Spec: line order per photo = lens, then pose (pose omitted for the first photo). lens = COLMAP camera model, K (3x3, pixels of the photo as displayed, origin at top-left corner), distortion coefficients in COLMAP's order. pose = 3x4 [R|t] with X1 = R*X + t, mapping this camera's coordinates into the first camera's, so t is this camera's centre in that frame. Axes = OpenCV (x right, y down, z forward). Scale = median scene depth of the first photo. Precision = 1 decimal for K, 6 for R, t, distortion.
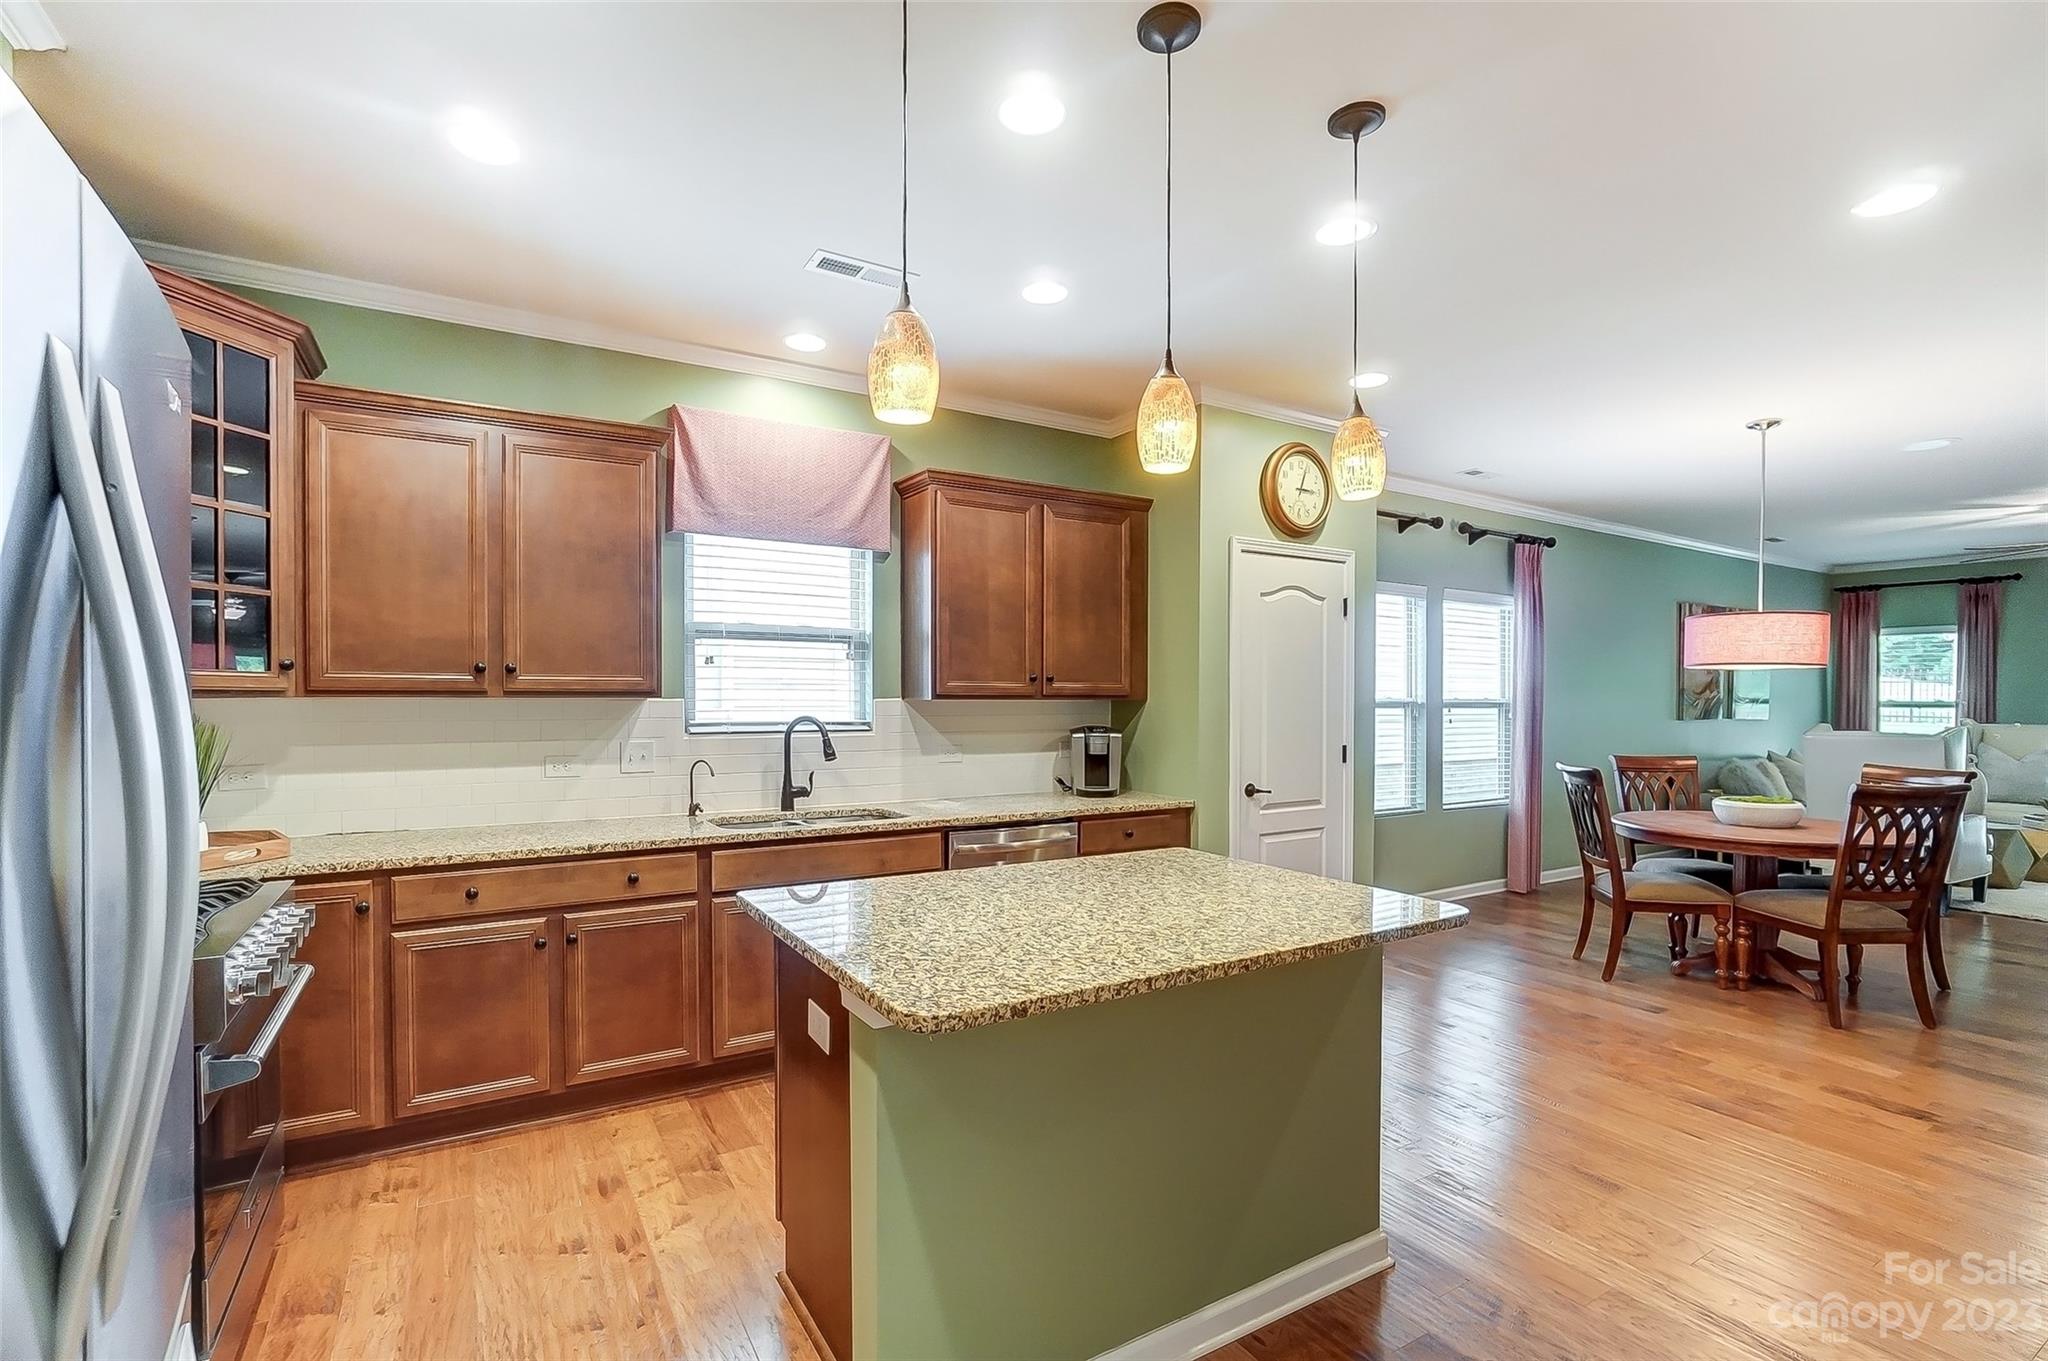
lens RADIAL K [[918.8, 0, 1010.9], [0, 918.8, 692.6], [0, 0, 1]] dist [-0.044443, 0.023555]
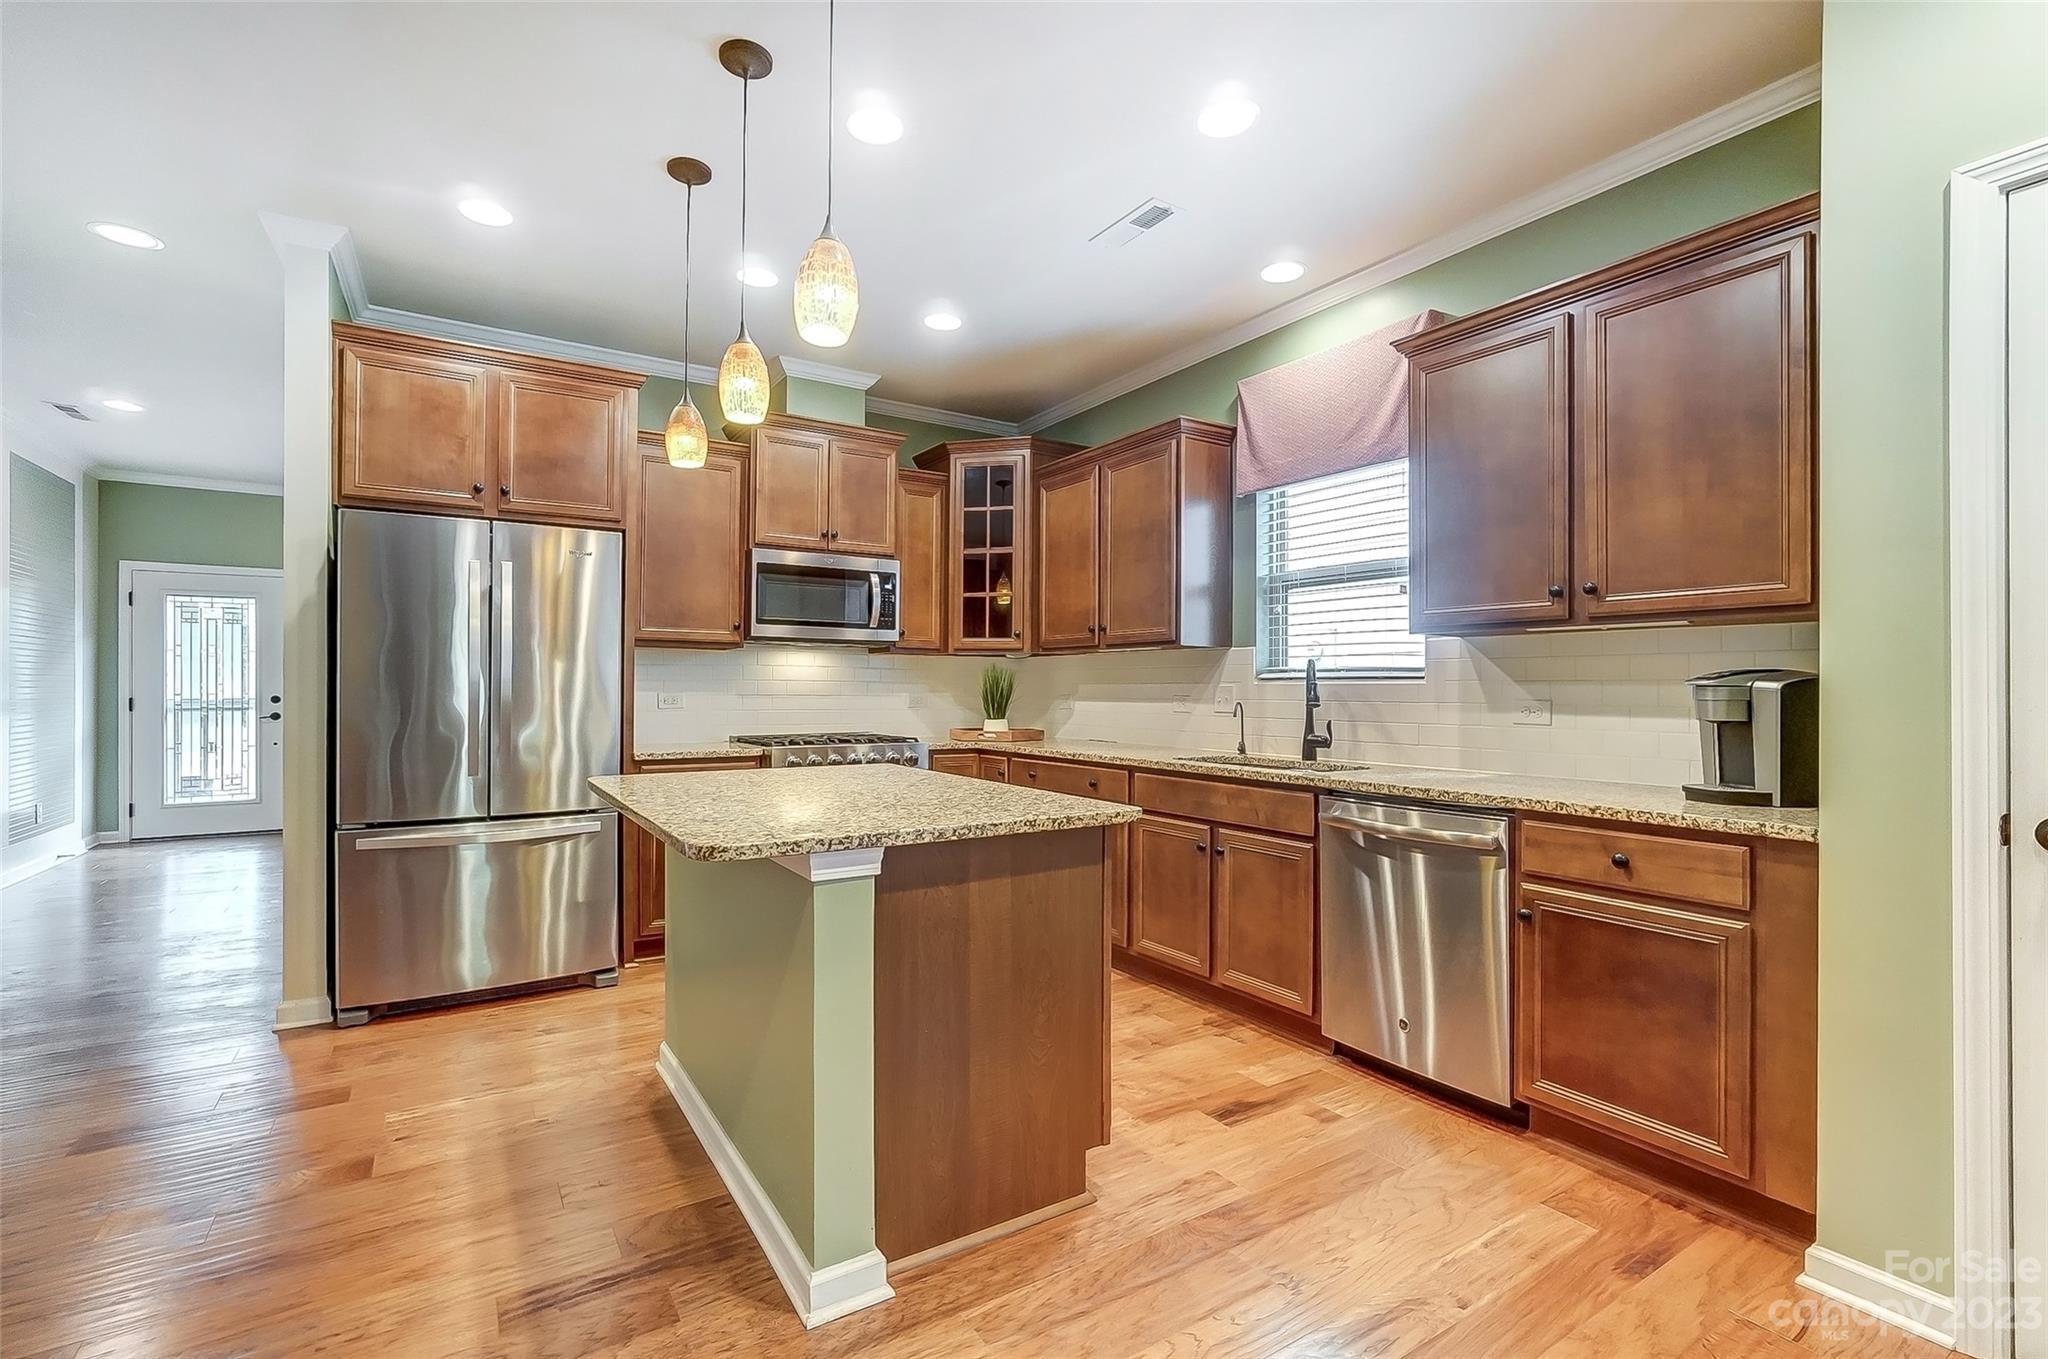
lens RADIAL K [[918.8, 0, 1010.9], [0, 918.8, 691.6], [0, 0, 1]] dist [-0.044443, 0.023555]
pose [[0.015852, -0.002554, -0.999871, 0.534509], [-0.002572, 0.999993, -0.002595, 0.046519], [0.999871, 0.002613, 0.015845, 0.514218]]
